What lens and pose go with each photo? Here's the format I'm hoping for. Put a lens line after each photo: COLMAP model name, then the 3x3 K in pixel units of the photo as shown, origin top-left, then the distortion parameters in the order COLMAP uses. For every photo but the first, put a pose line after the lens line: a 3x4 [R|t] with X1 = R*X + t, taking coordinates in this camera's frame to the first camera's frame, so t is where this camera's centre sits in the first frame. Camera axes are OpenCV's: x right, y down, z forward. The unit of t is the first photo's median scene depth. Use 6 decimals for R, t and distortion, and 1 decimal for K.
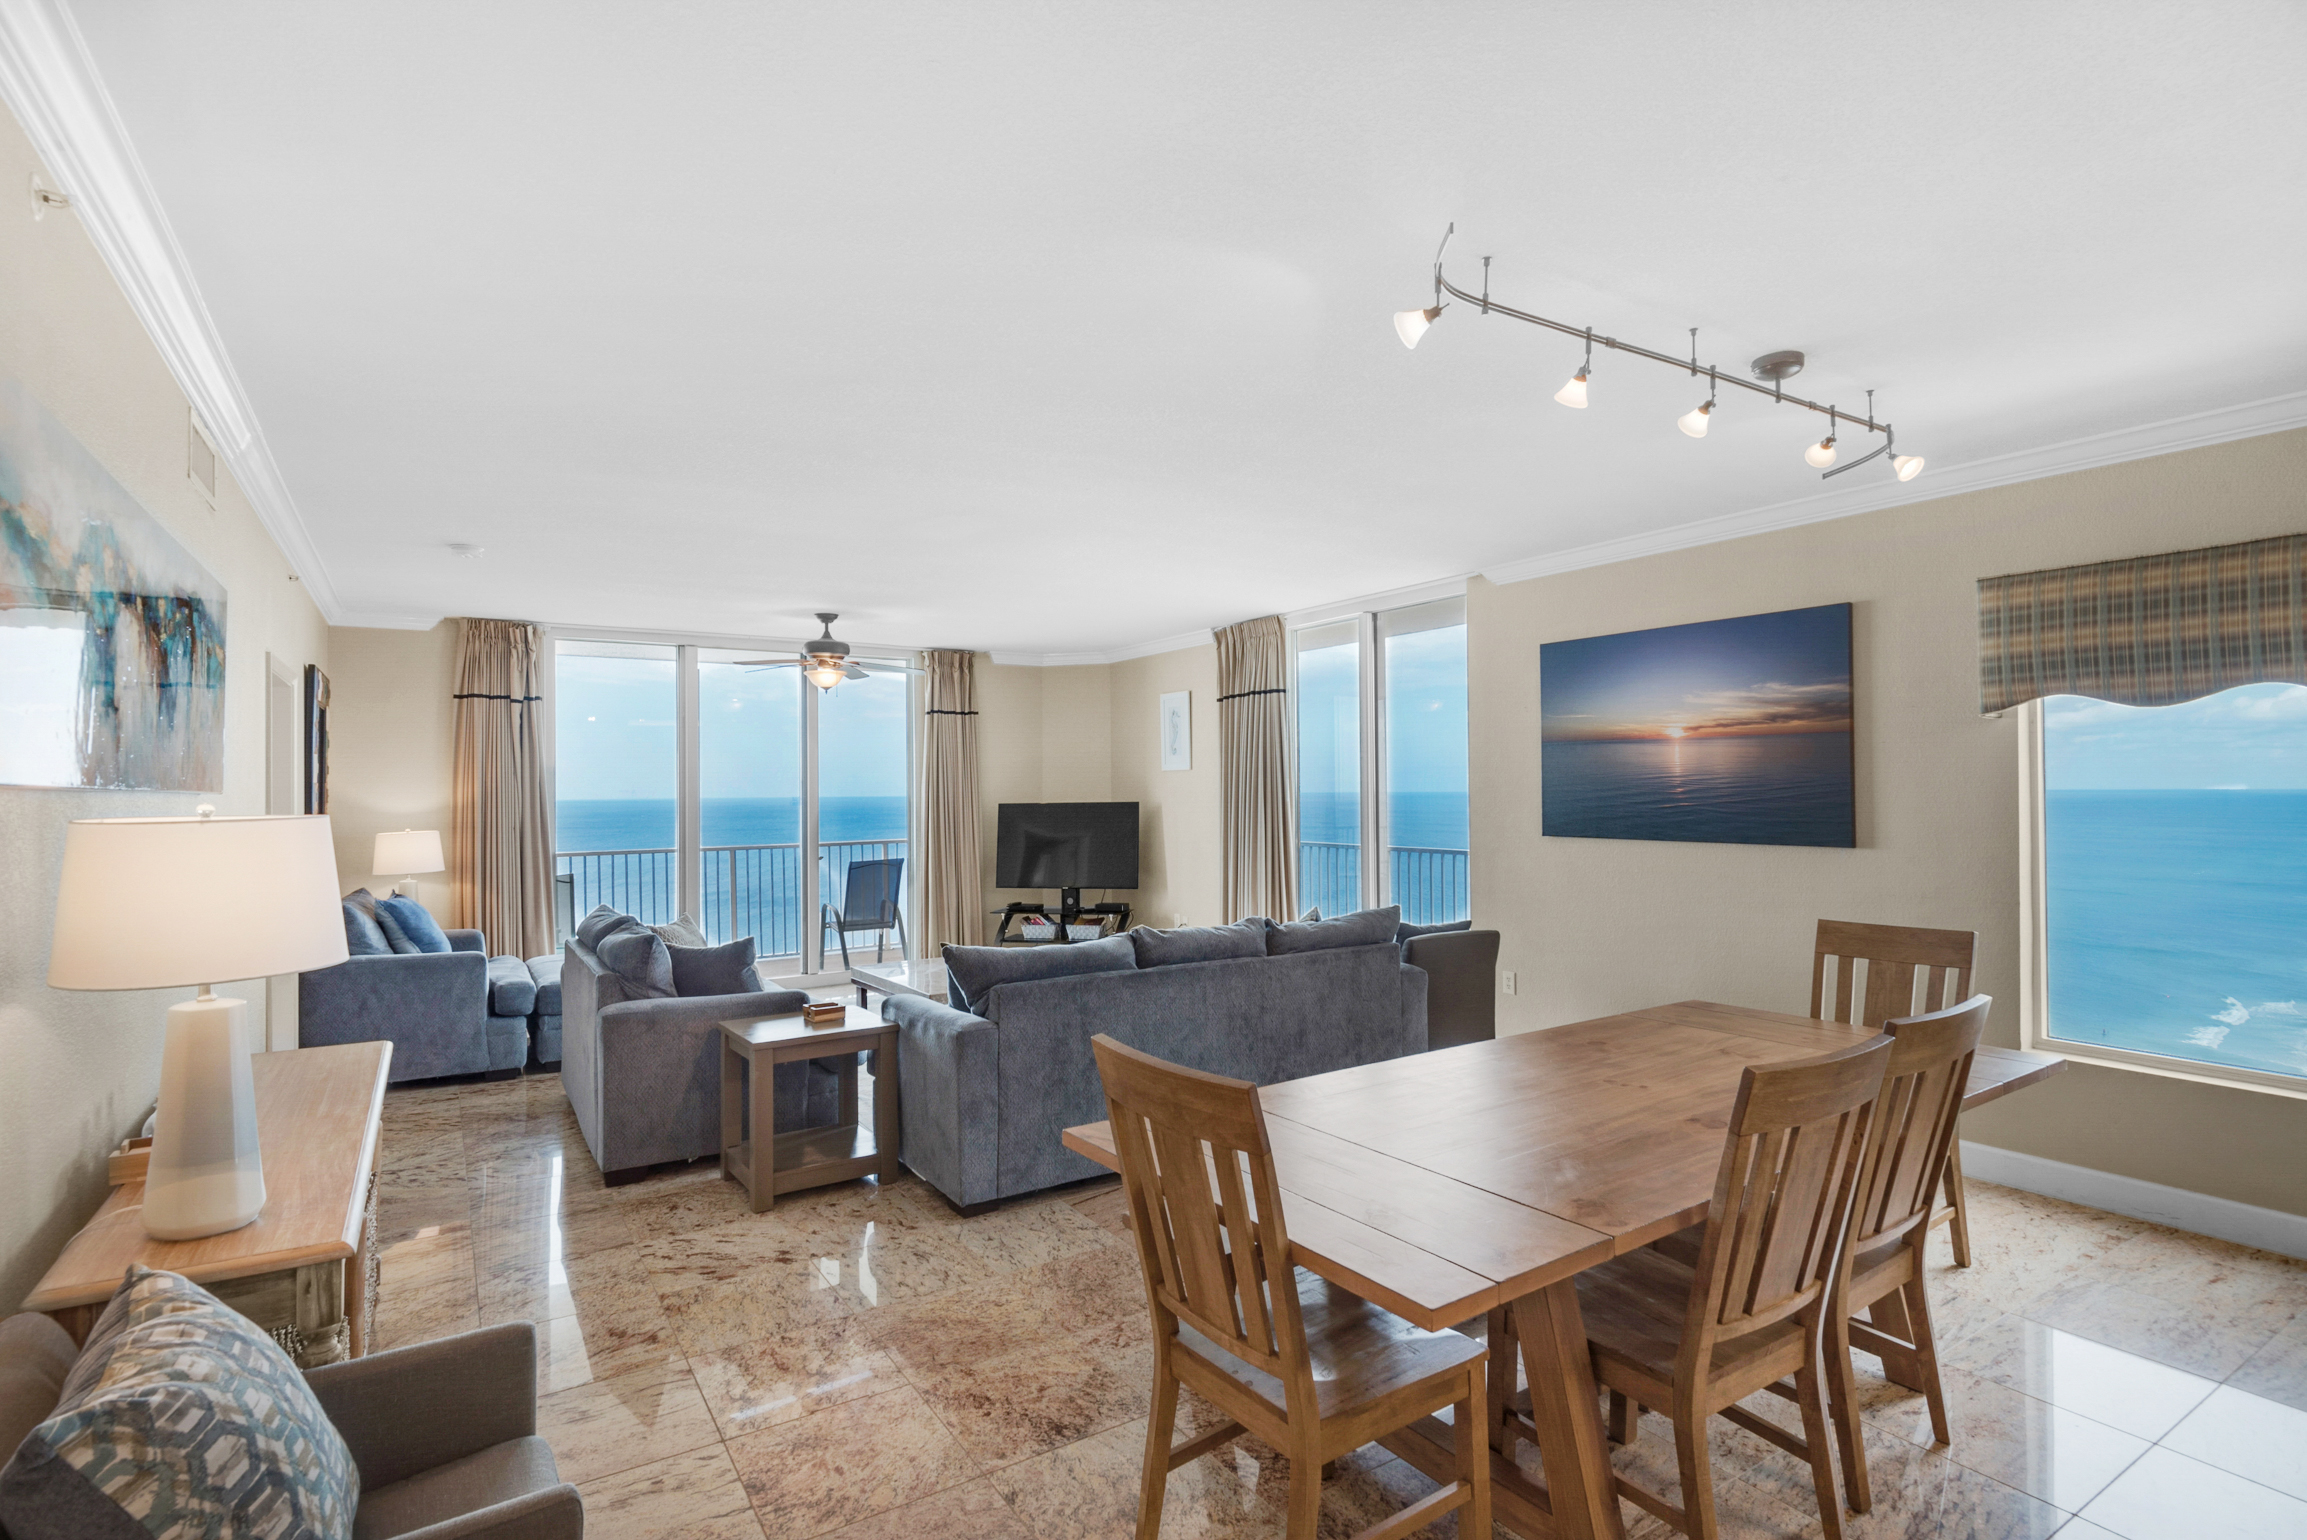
lens RADIAL K [[1193.2, 0, 1168.6], [0, 1193.2, 766.6], [0, 0, 1]] dist [0.028129, -0.013637]
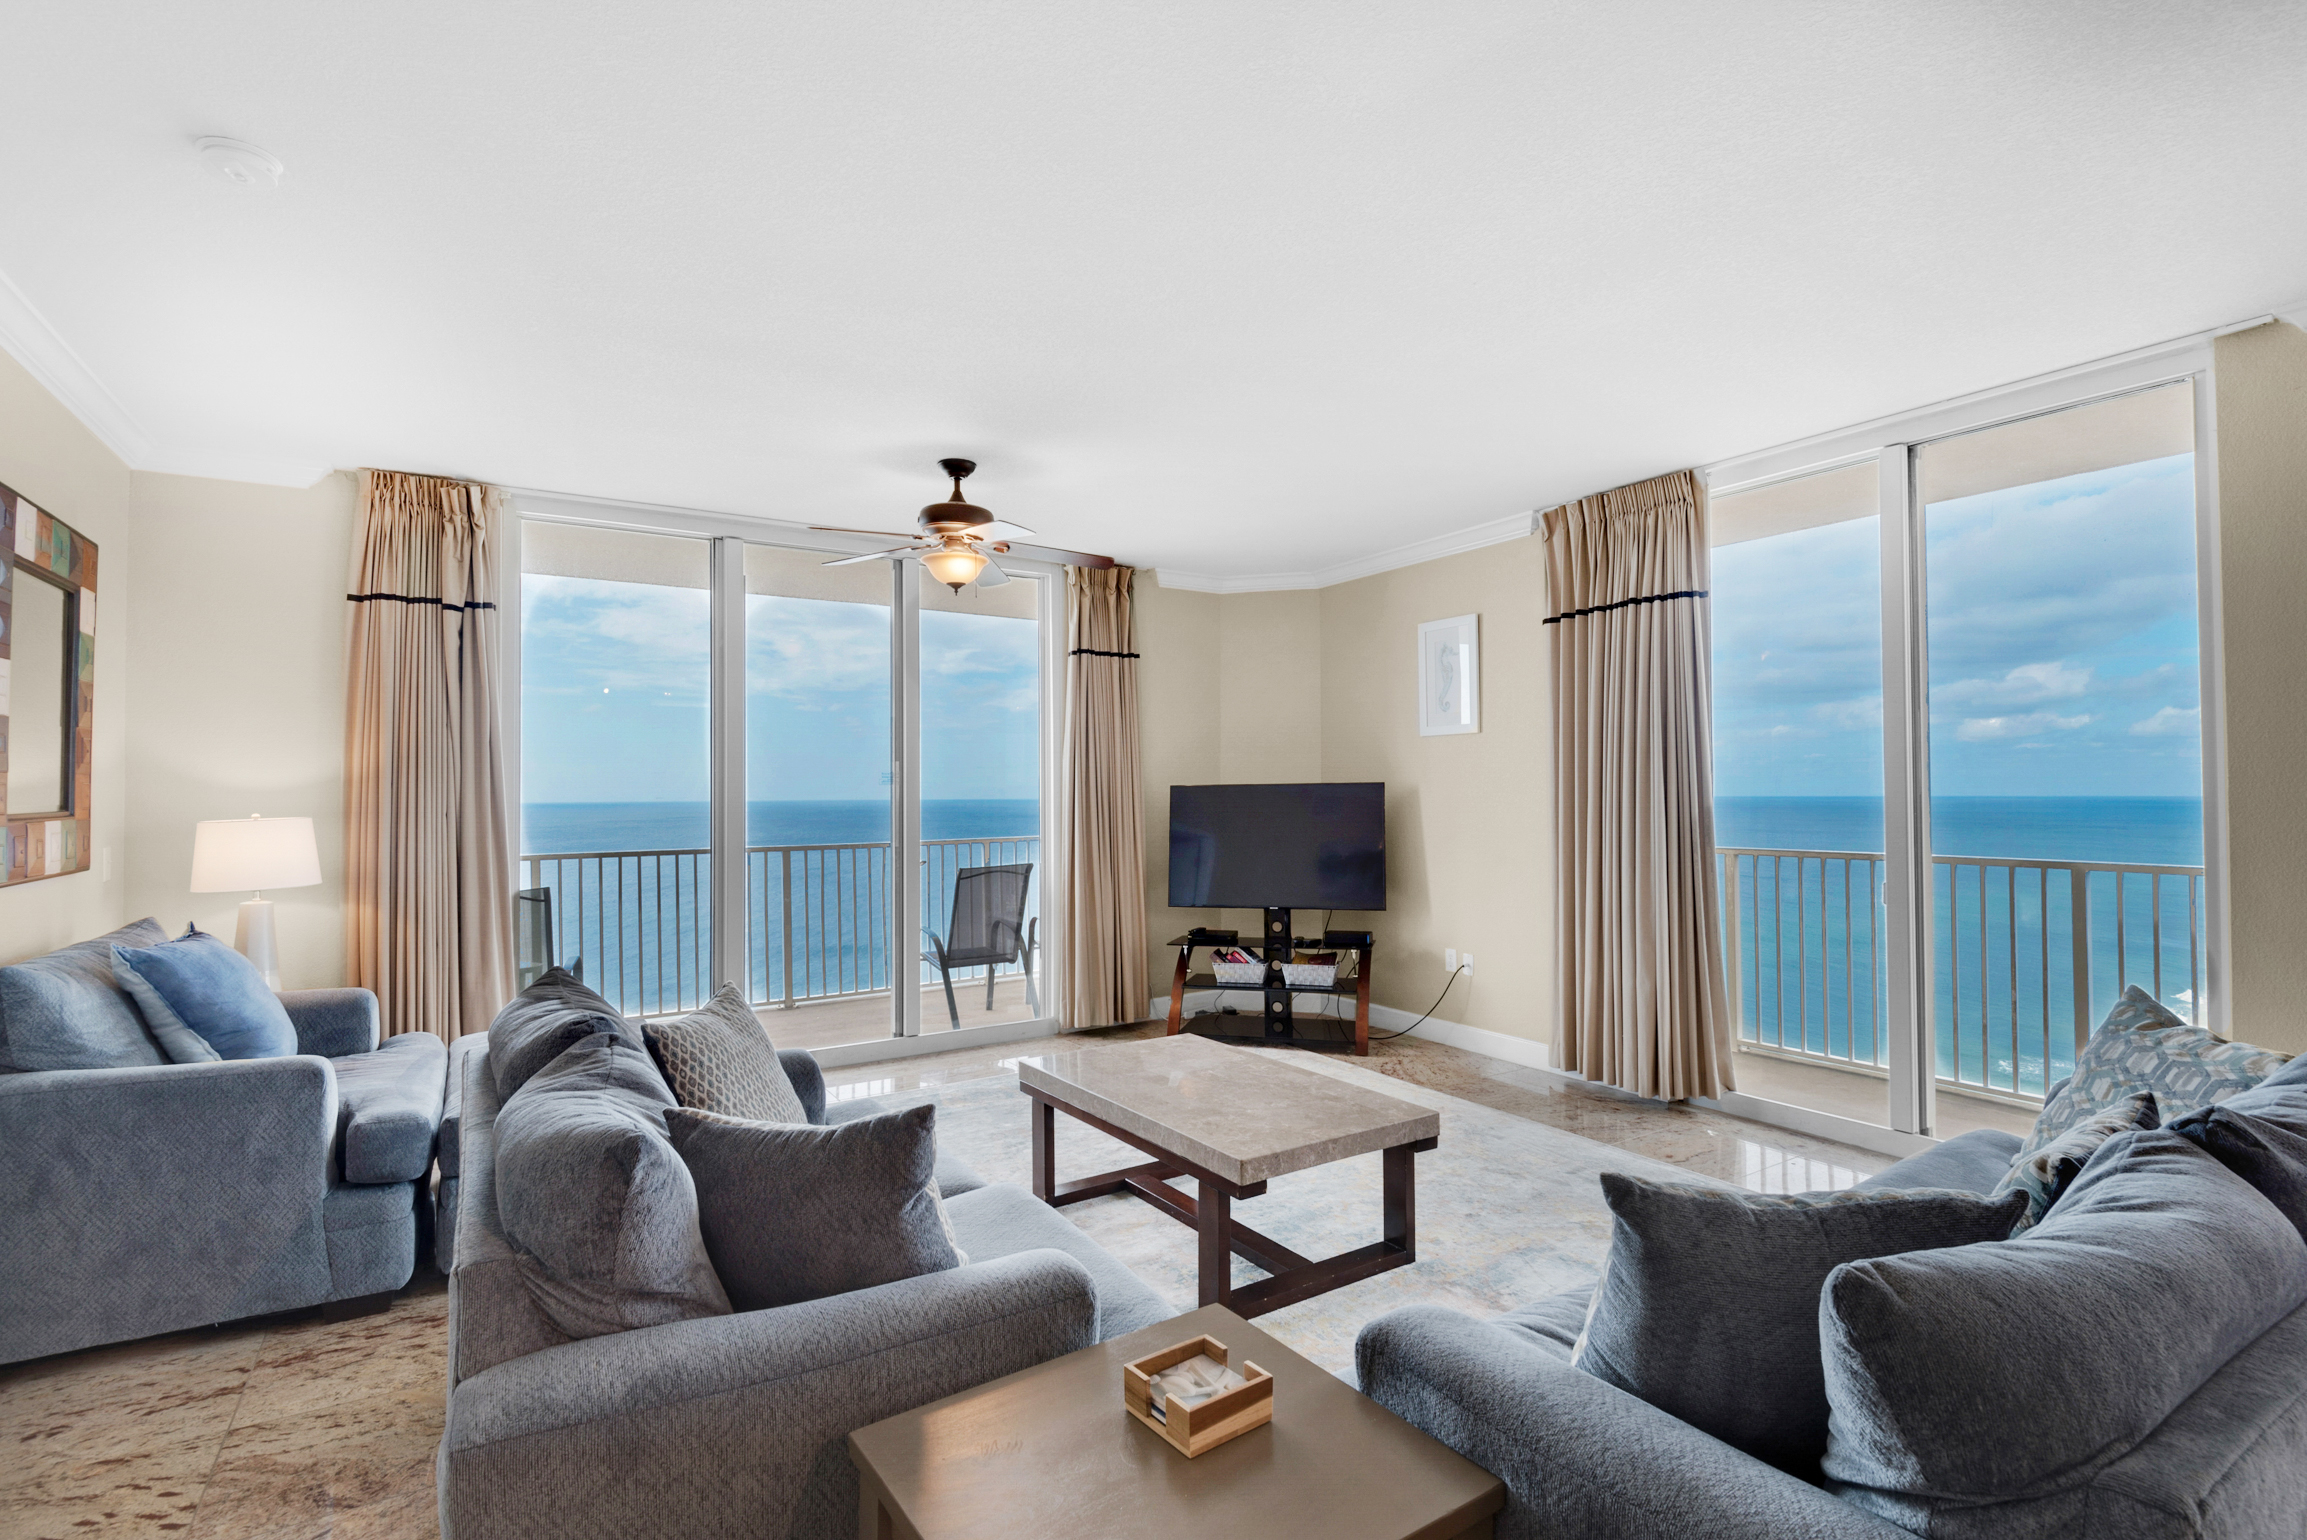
lens RADIAL K [[1113.8, 0, 1172.1], [0, 1113.8, 767.8], [0, 0, 1]] dist [0.005681, -0.009314]
pose [[0.999987, 0.002730, 0.004255, -0.232917], [-0.002713, 0.999988, -0.004051, 0.037807], [-0.004266, 0.004040, 0.999983, 0.565566]]
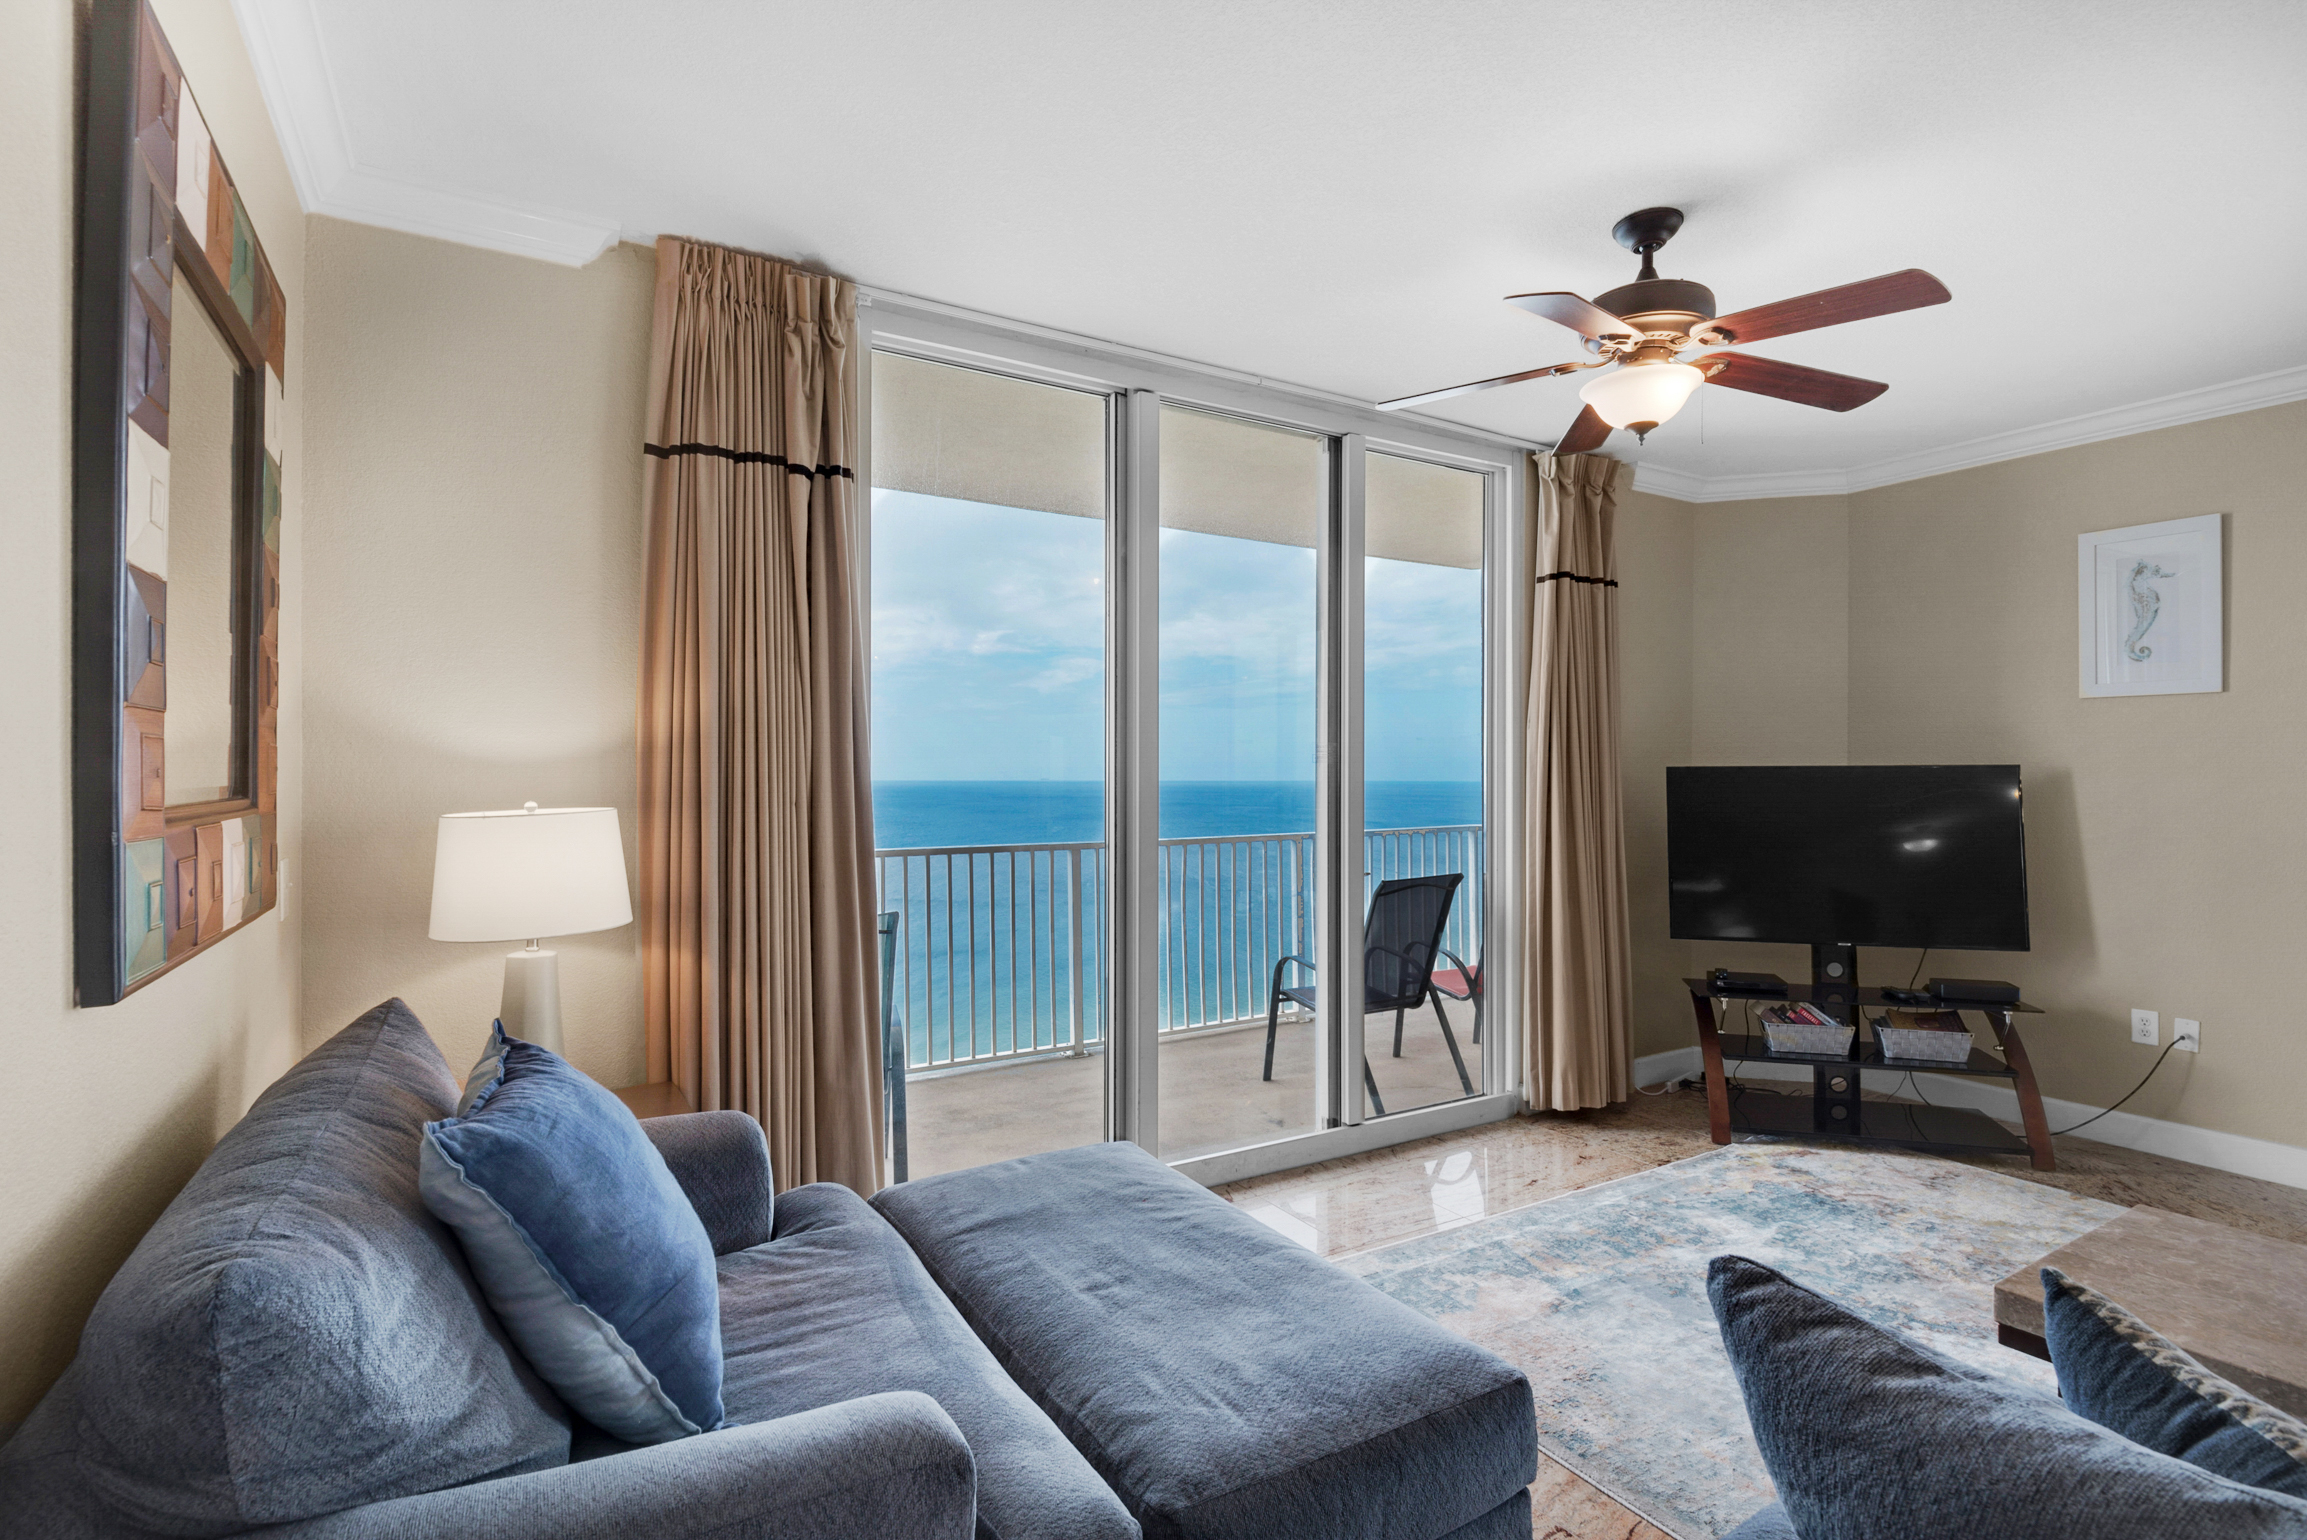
lens RADIAL K [[1113.8, 0, 1134.1], [0, 1113.8, 773.8], [0, 0, 1]] dist [0.005681, -0.009314]
pose [[0.999298, 0.009914, -0.036120, -0.558373], [-0.009369, 0.999840, 0.015233, 0.046334], [0.036266, -0.014884, 0.999231, 0.856111]]
